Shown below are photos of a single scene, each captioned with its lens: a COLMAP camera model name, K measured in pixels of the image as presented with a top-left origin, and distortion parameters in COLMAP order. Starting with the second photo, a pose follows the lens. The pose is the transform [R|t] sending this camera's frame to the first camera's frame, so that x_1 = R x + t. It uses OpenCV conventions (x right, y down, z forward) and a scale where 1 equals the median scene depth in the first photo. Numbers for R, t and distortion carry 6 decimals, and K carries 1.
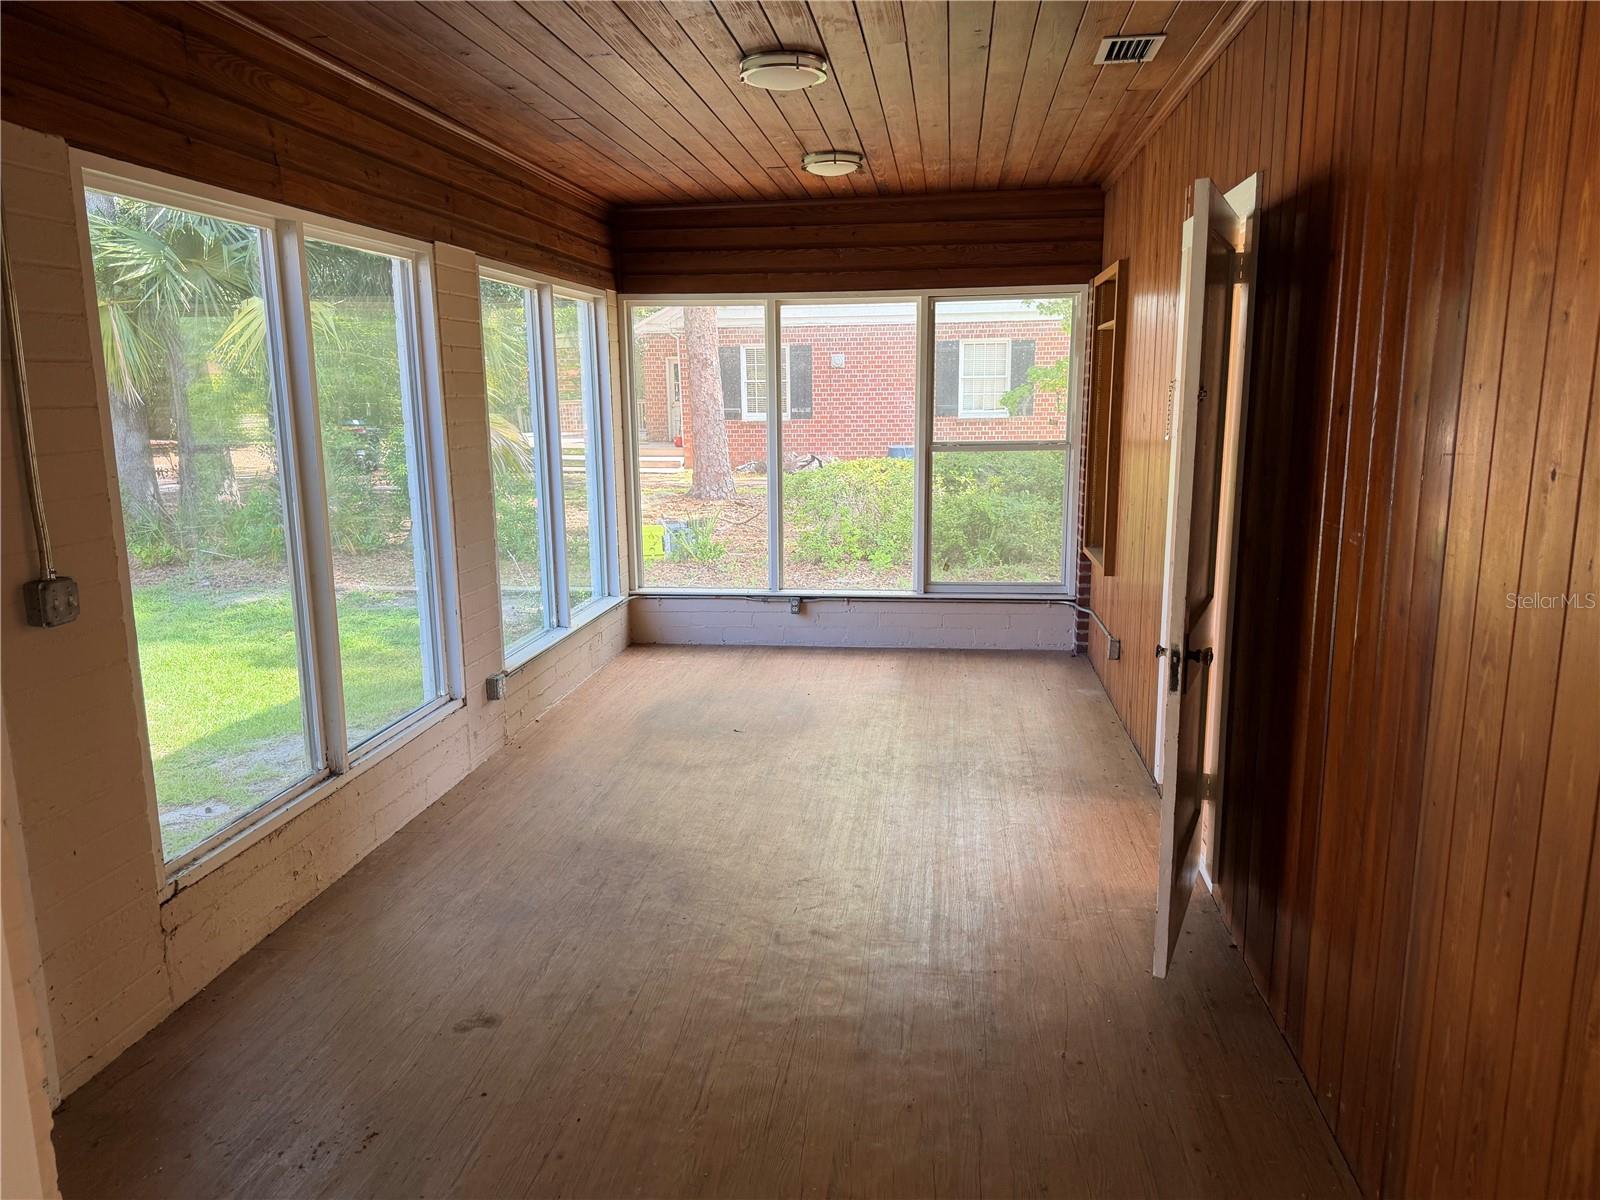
lens RADIAL K [[1131.0, 0, 800.0], [0, 1131.0, 600.0], [0, 0, 1]] dist [0.022367, -0.000201]
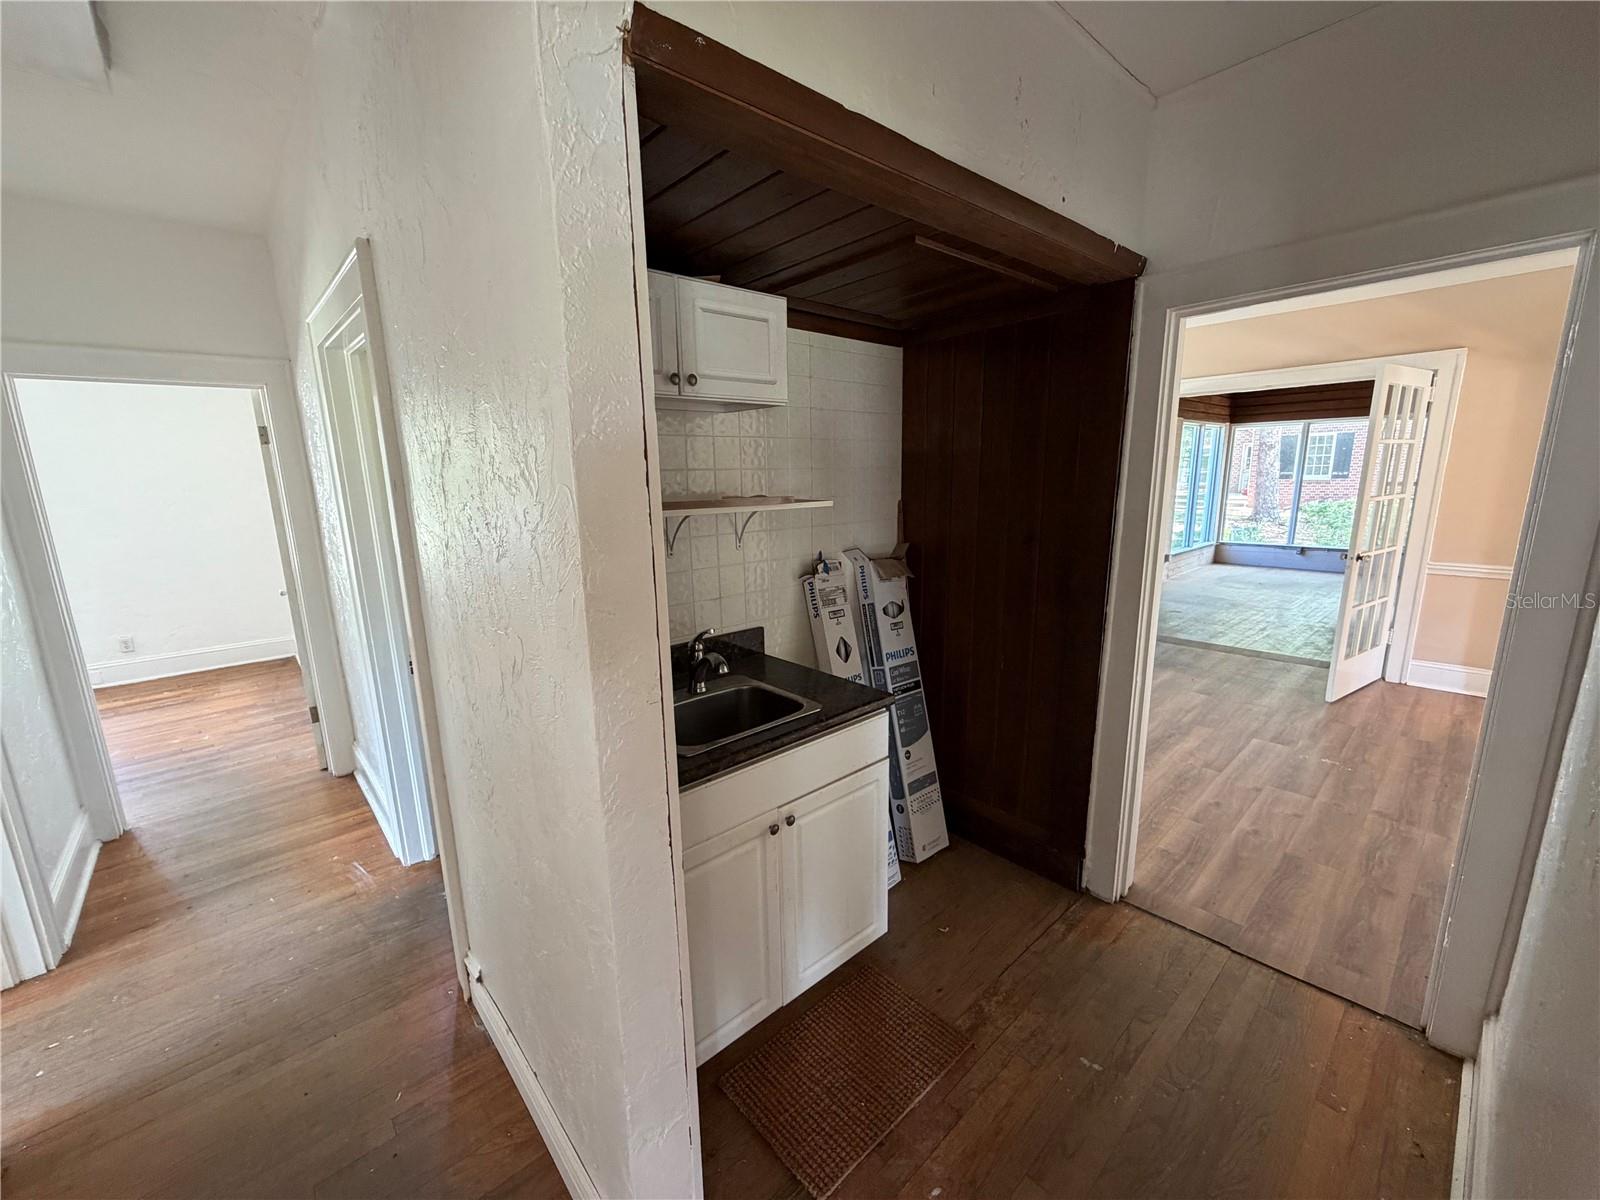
lens RADIAL K [[639.1, 0, 800.0], [0, 639.1, 600.0], [0, 0, 1]] dist [0.022244, -0.000117]
pose [[0.764955, 0.125717, -0.631695, 0.066149], [-0.111014, 0.991823, 0.062955, 0.138691], [0.634444, 0.021969, 0.772656, -0.728020]]
